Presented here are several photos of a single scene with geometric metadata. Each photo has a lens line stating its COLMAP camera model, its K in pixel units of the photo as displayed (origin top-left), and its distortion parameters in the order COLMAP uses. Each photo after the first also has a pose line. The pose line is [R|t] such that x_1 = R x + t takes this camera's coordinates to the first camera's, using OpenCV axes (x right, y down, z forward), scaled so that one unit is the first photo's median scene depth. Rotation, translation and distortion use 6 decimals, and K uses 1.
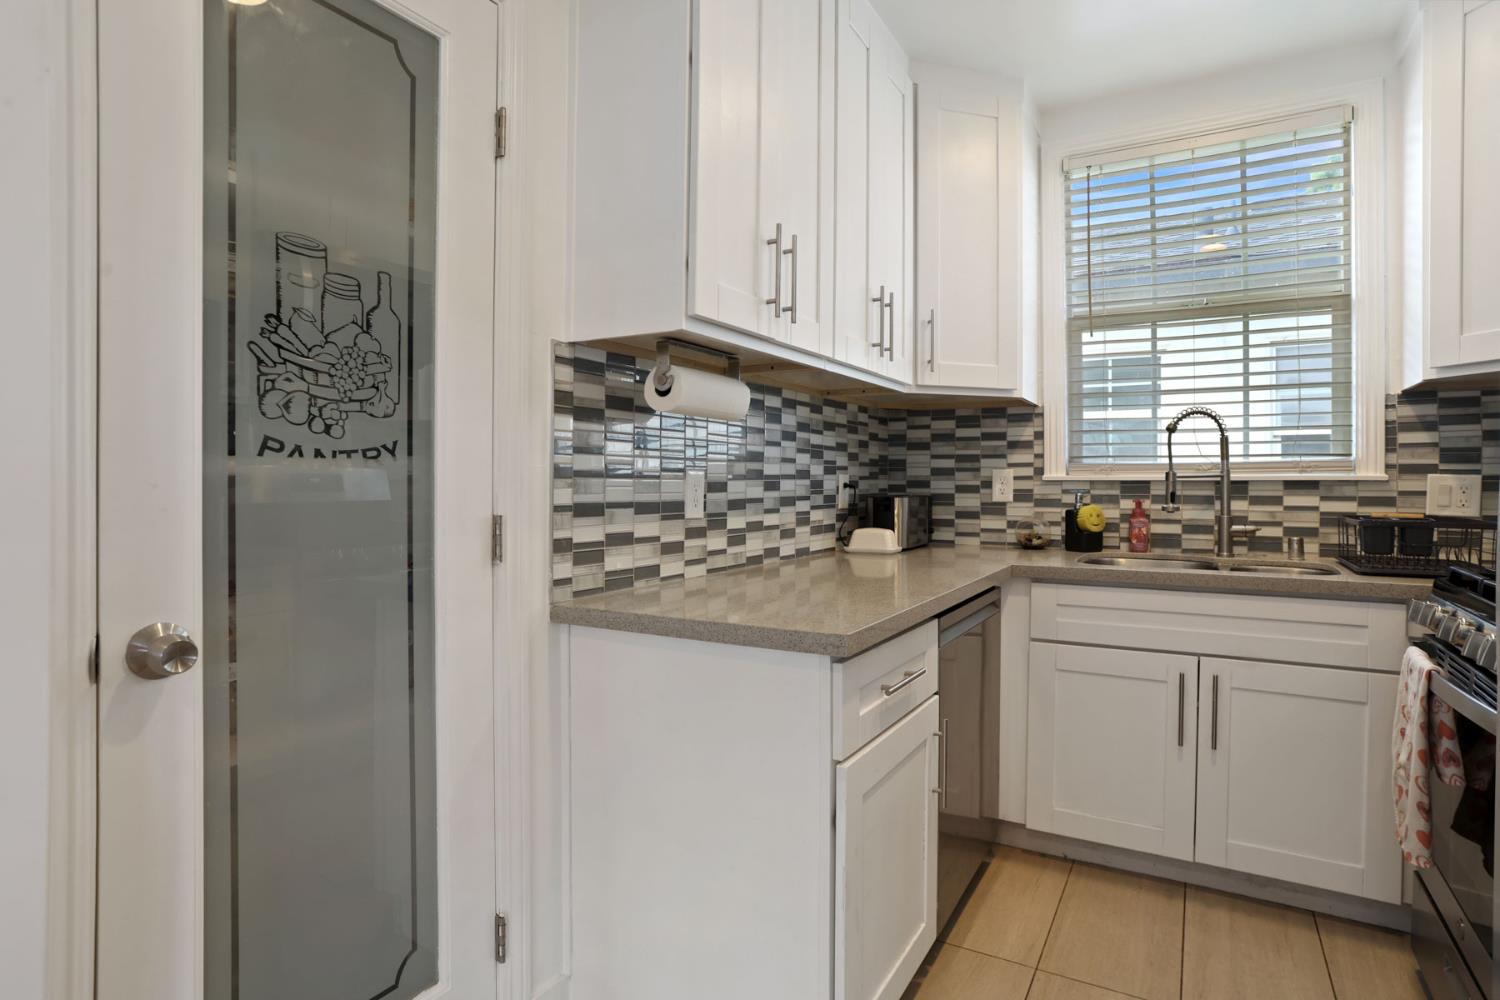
lens RADIAL K [[770.9, 0, 762.7], [0, 770.9, 494.3], [0, 0, 1]] dist [-0.078518, 0.036605]
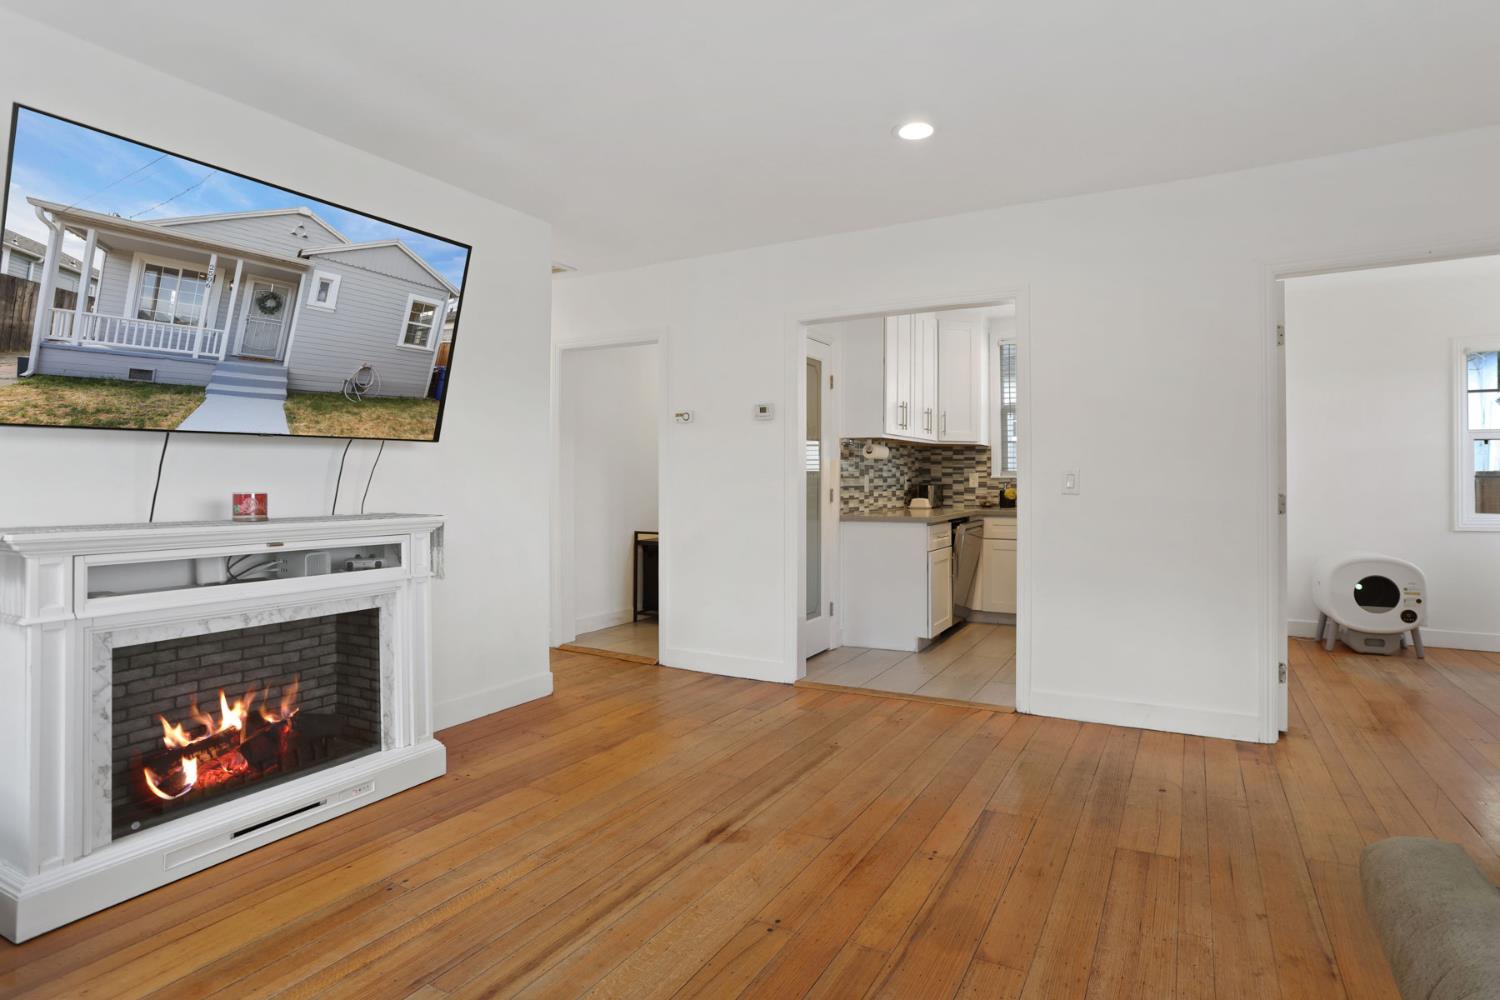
lens RADIAL K [[780.1, 0, 778.4], [0, 780.1, 450.5], [0, 0, 1]] dist [-0.040418, 0.013285]
pose [[0.999219, 0.001271, 0.039491, -0.440172], [0.000649, 0.998819, -0.048572, 0.014361], [-0.039506, 0.048560, 0.998039, -1.584637]]
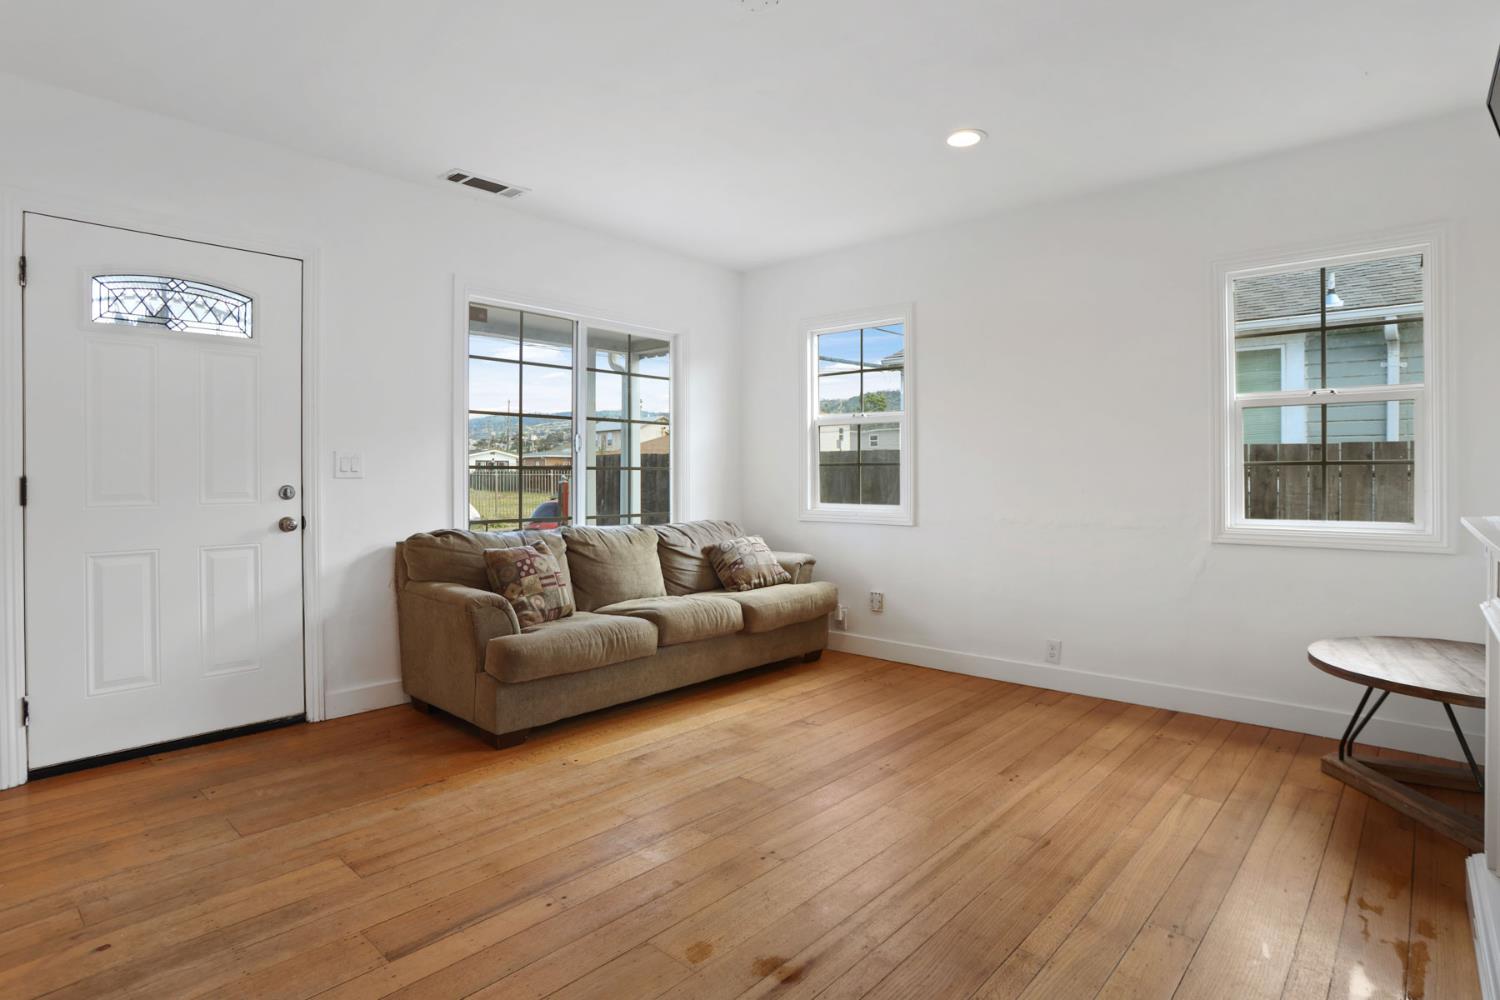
lens RADIAL K [[785.8, 0, 766.2], [0, 785.8, 474.5], [0, 0, 1]] dist [-0.075598, 0.039287]
pose [[-0.982155, 0.001374, 0.188067, -0.587056], [0.003149, 0.999953, 0.009138, 0.006143], [-0.188045, 0.009567, -0.982114, 0.168197]]
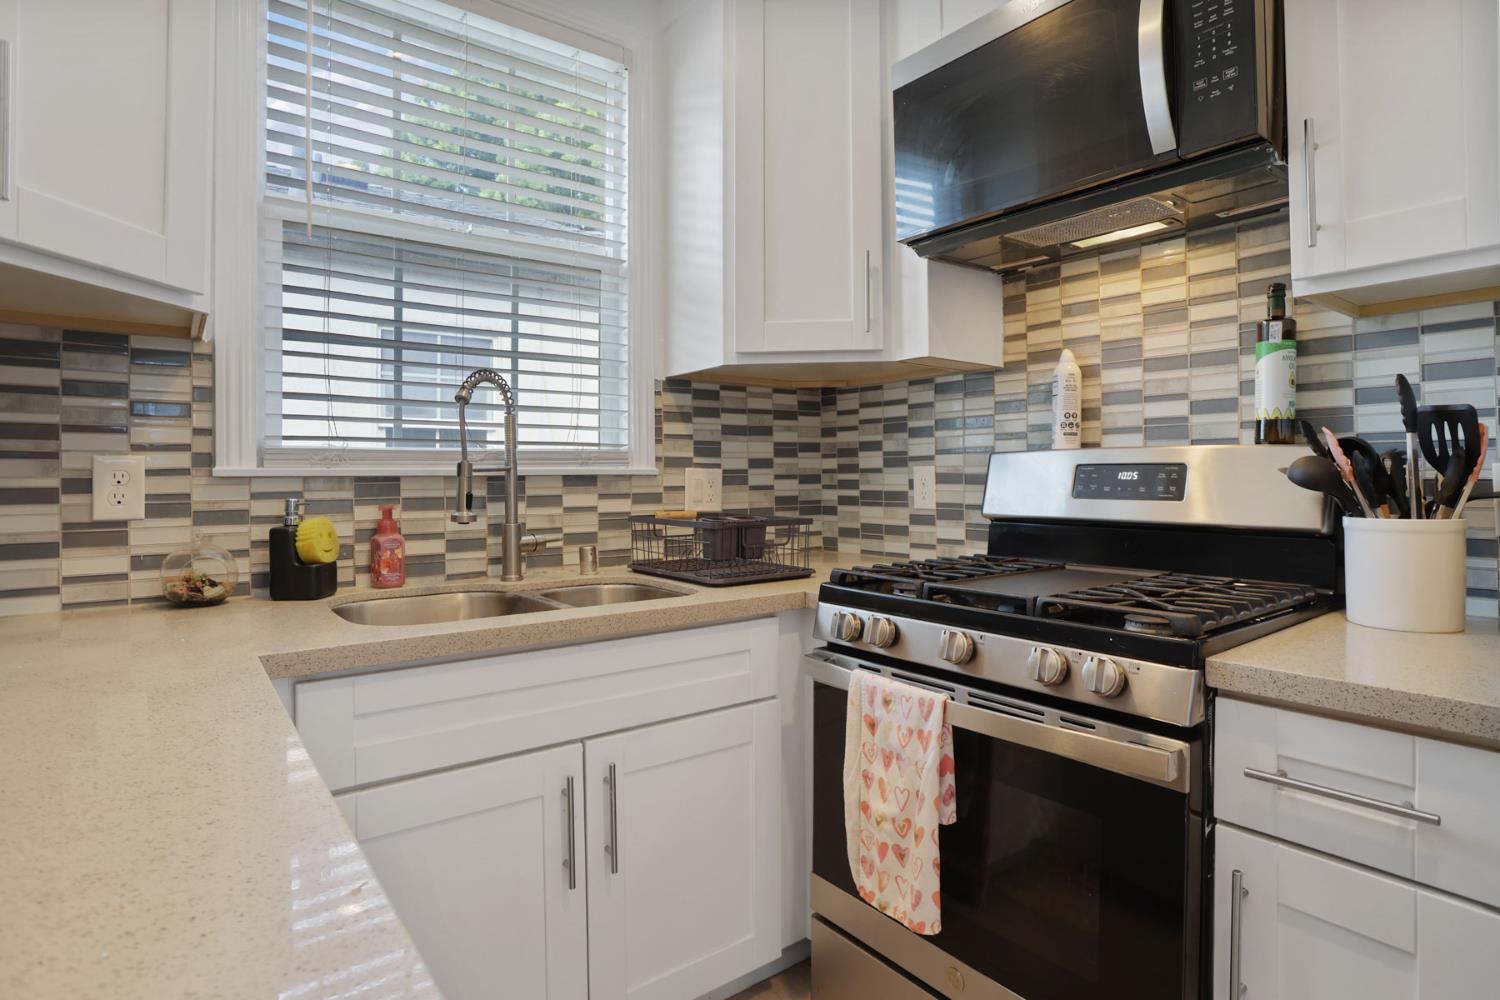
lens RADIAL K [[785.8, 0, 766.2], [0, 785.8, 474.5], [0, 0, 1]] dist [-0.075598, 0.039287]
pose [[0.365511, -0.002049, 0.930805, 0.002427], [0.019508, 0.999795, -0.005460, -0.010490], [-0.930603, 0.020153, 0.365476, 0.504281]]
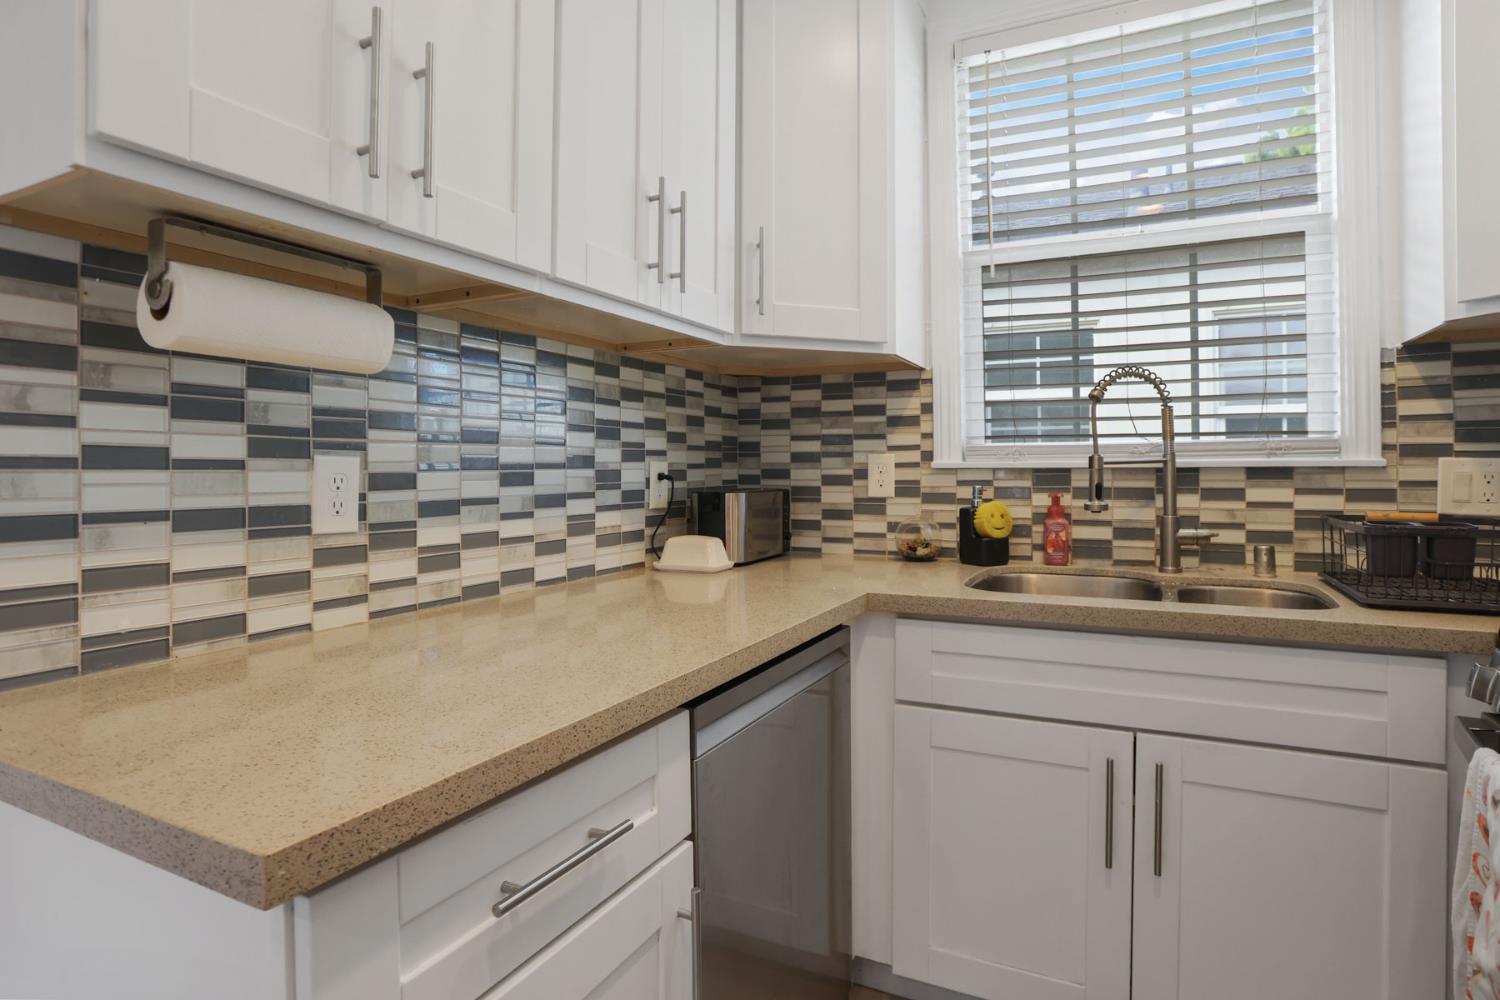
lens RADIAL K [[785.8, 0, 766.2], [0, 785.8, 474.5], [0, 0, 1]] dist [-0.075598, 0.039287]
pose [[0.997170, -0.004938, 0.075021, 0.172718], [0.005693, 0.999935, -0.009855, -0.006404], [-0.074968, 0.010254, 0.997133, 0.288733]]
